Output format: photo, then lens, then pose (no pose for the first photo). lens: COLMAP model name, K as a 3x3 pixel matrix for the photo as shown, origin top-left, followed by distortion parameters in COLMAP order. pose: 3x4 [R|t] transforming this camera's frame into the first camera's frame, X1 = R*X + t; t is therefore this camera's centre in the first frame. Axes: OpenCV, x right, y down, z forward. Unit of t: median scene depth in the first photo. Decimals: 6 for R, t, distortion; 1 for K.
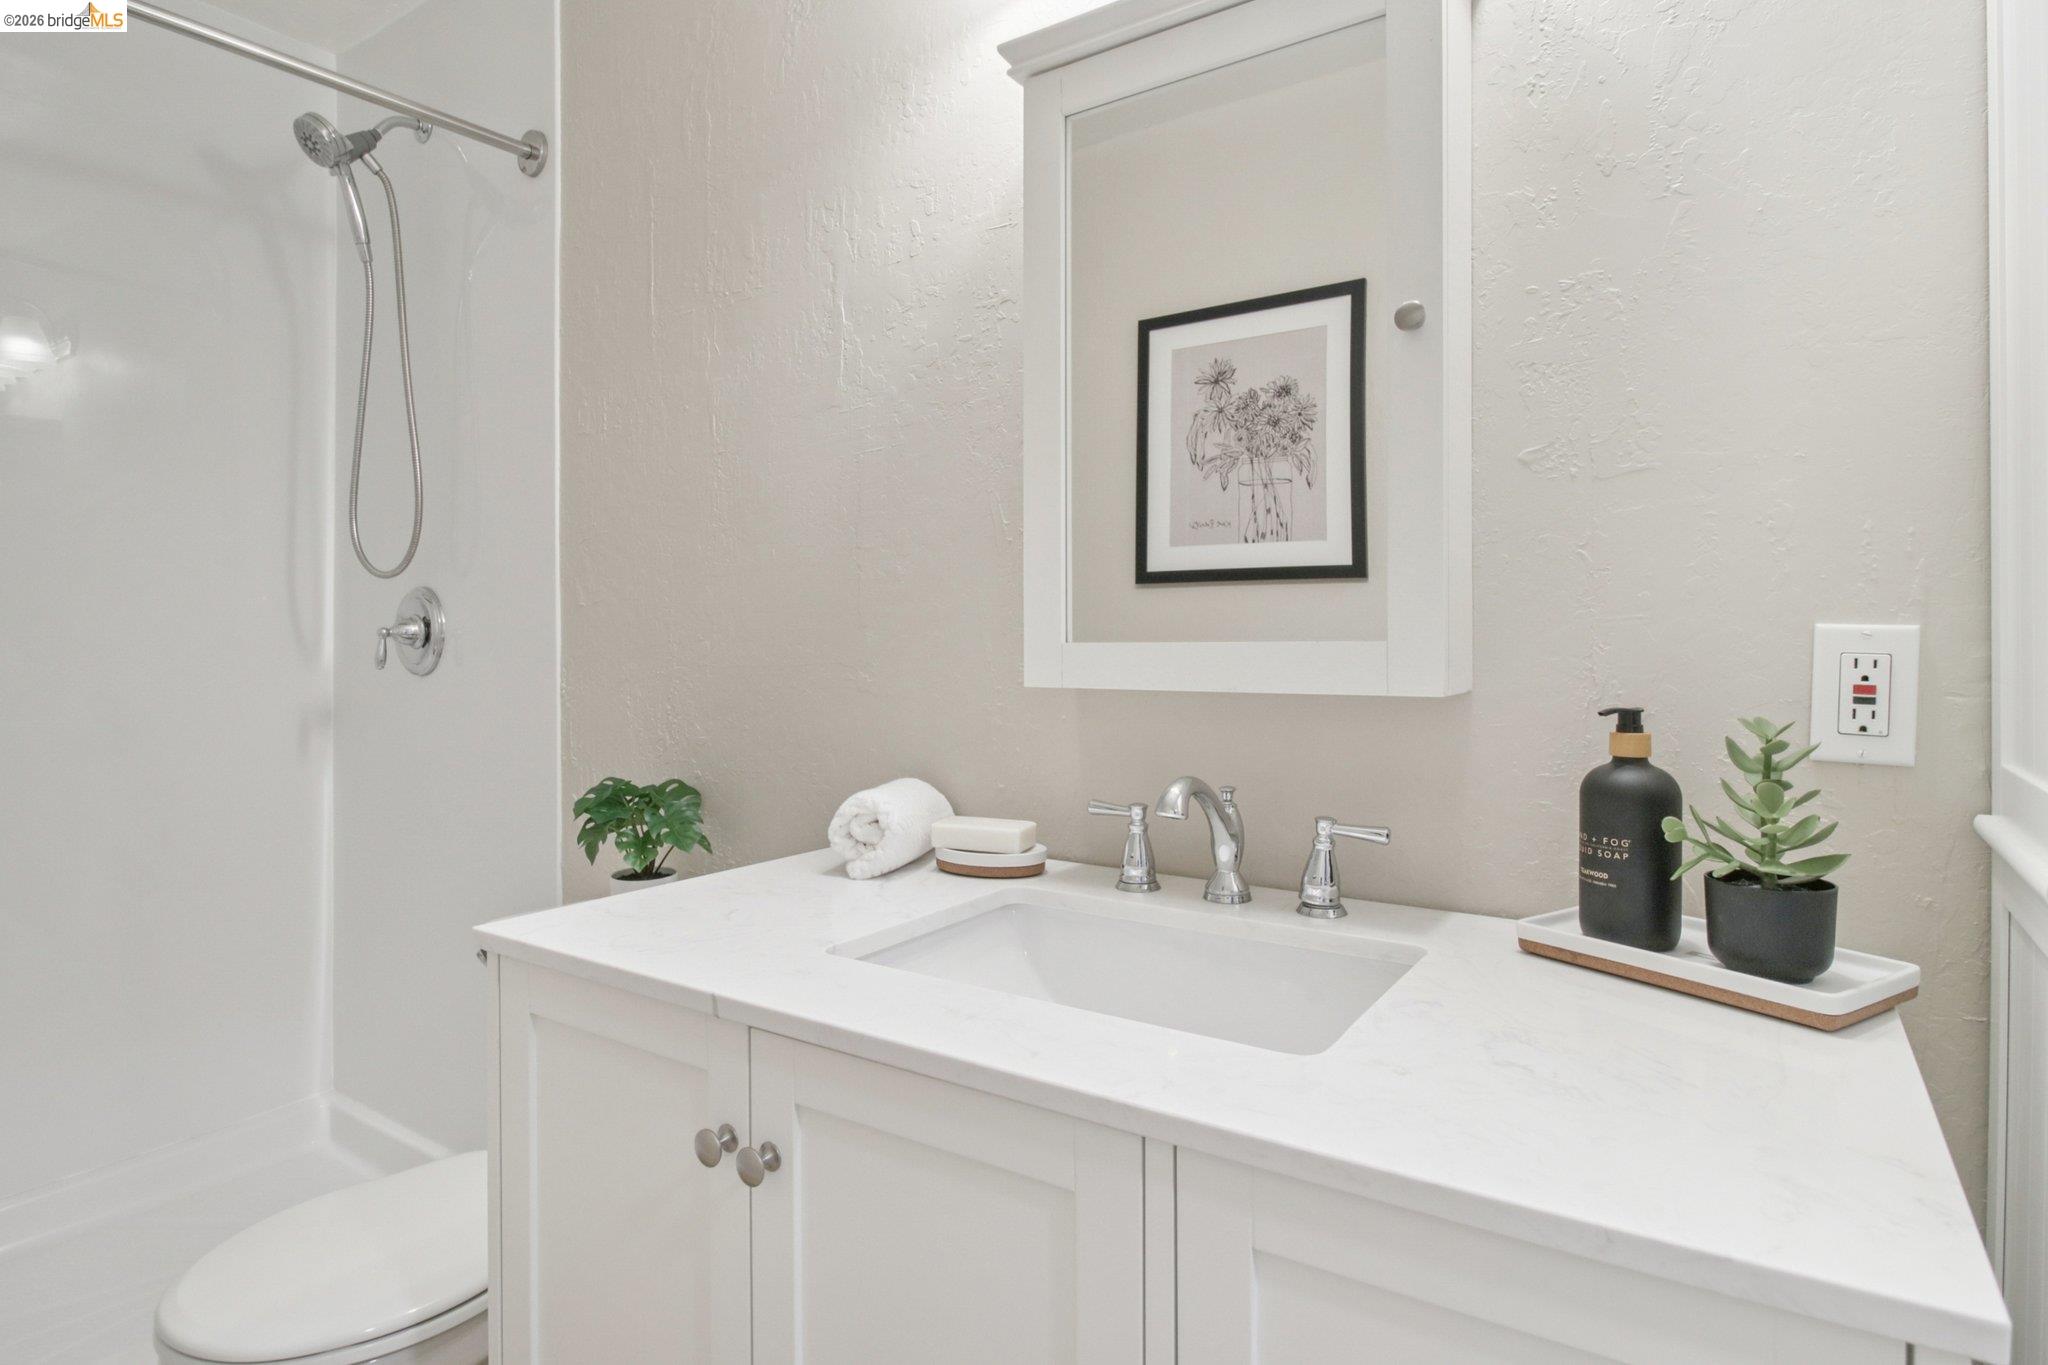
lens RADIAL K [[1115.8, 0, 1026.2], [0, 1115.8, 672.6], [0, 0, 1]] dist [0.011971, -0.008905]
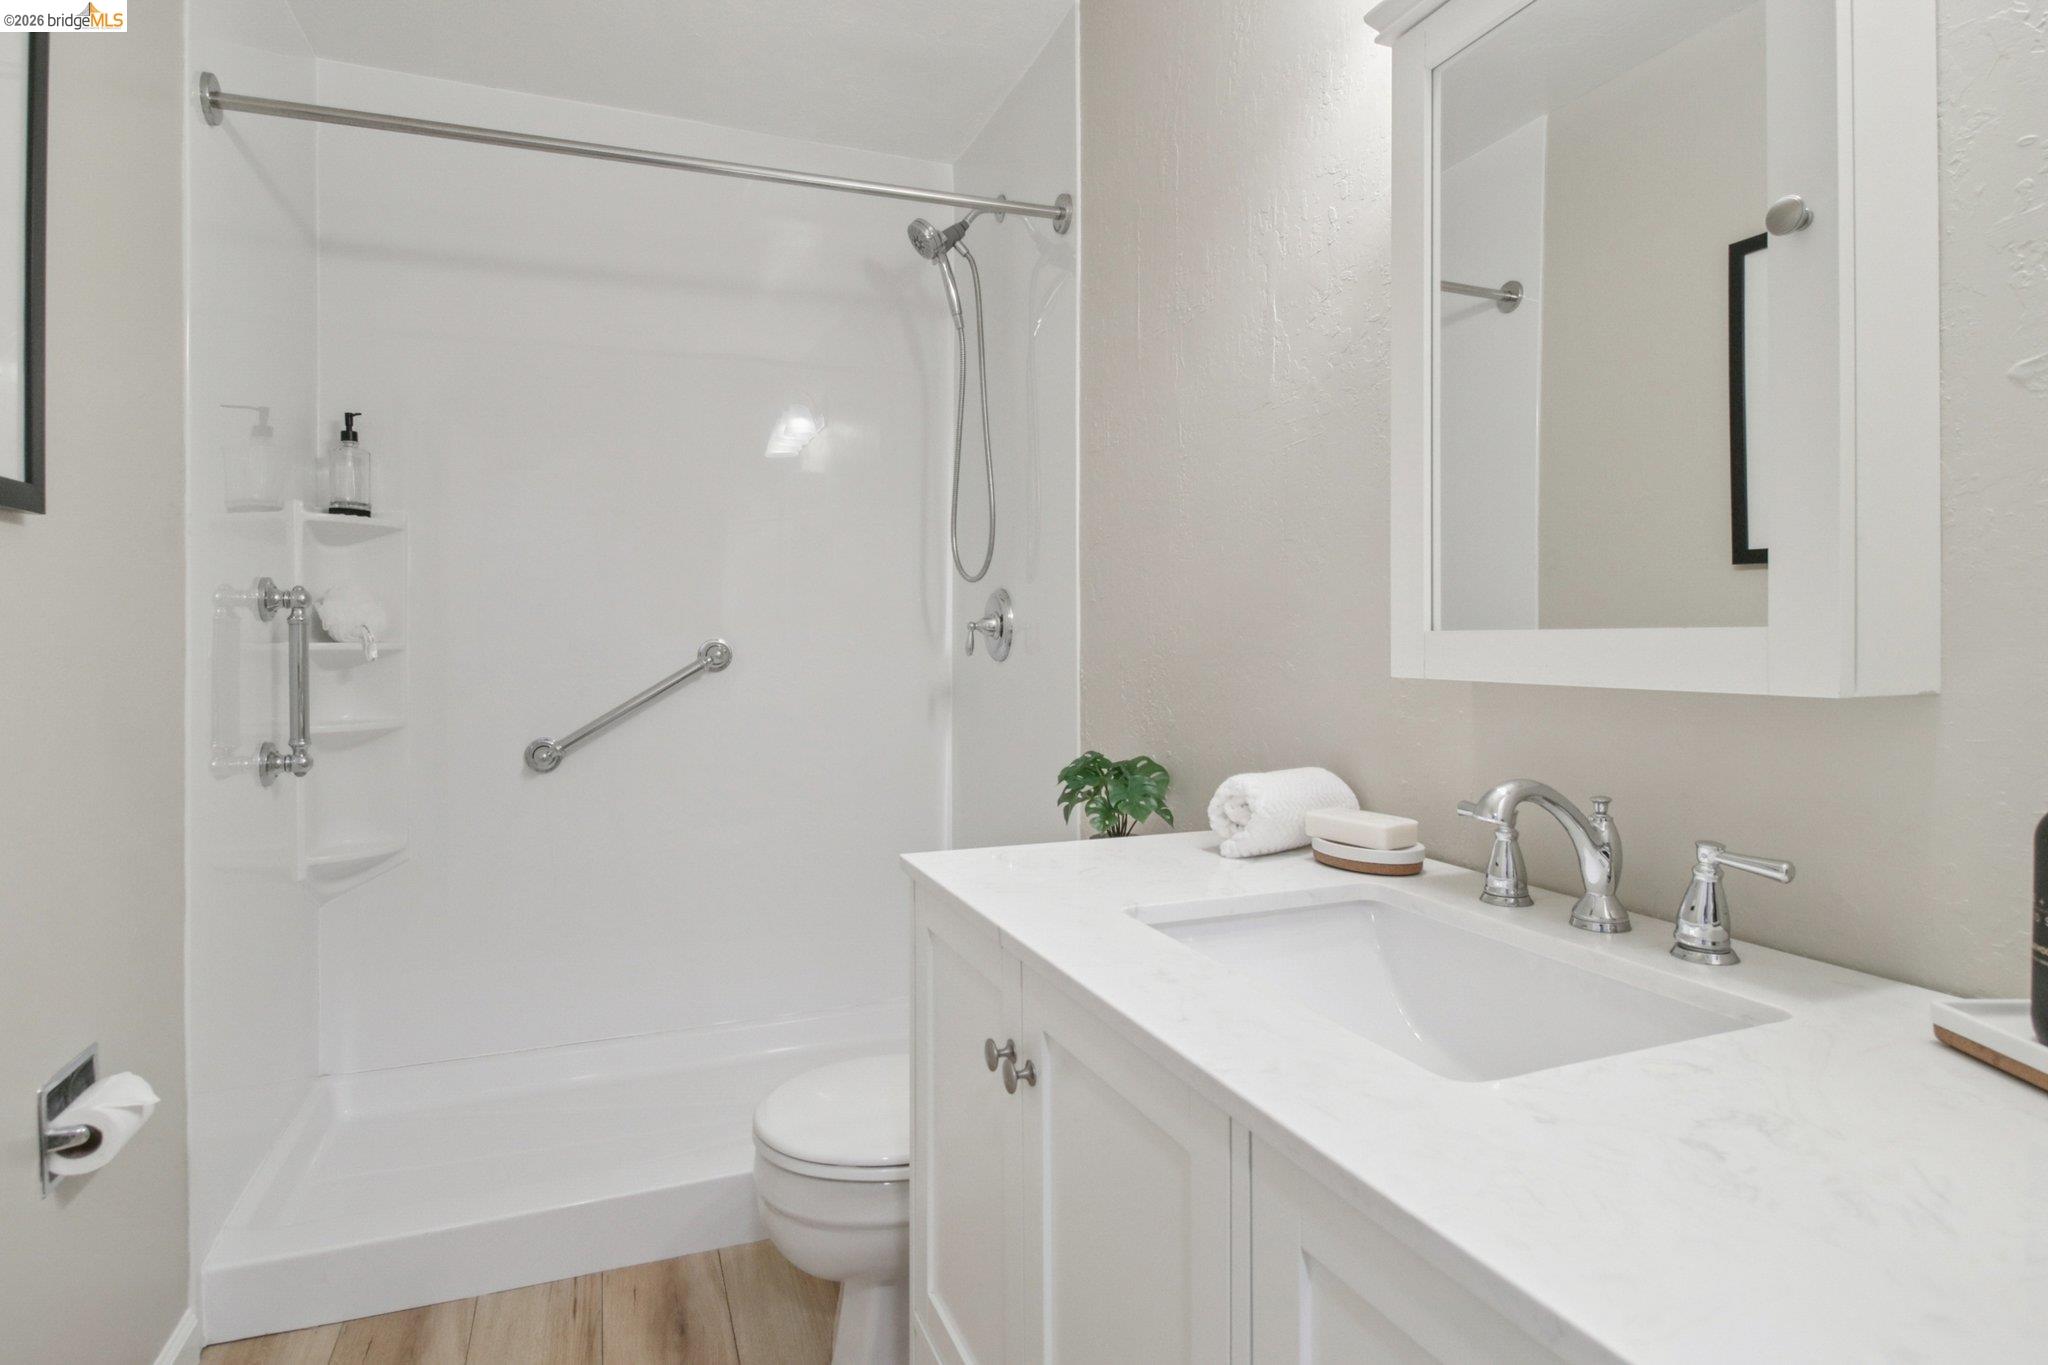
lens RADIAL K [[1115.8, 0, 1028.3], [0, 1115.8, 678.6], [0, 0, 1]] dist [0.011971, -0.008905]
pose [[0.820248, 0.021654, -0.571598, 0.286873], [-0.015682, 0.999759, 0.015371, 0.003785], [0.571793, -0.003644, 0.820390, 0.032219]]
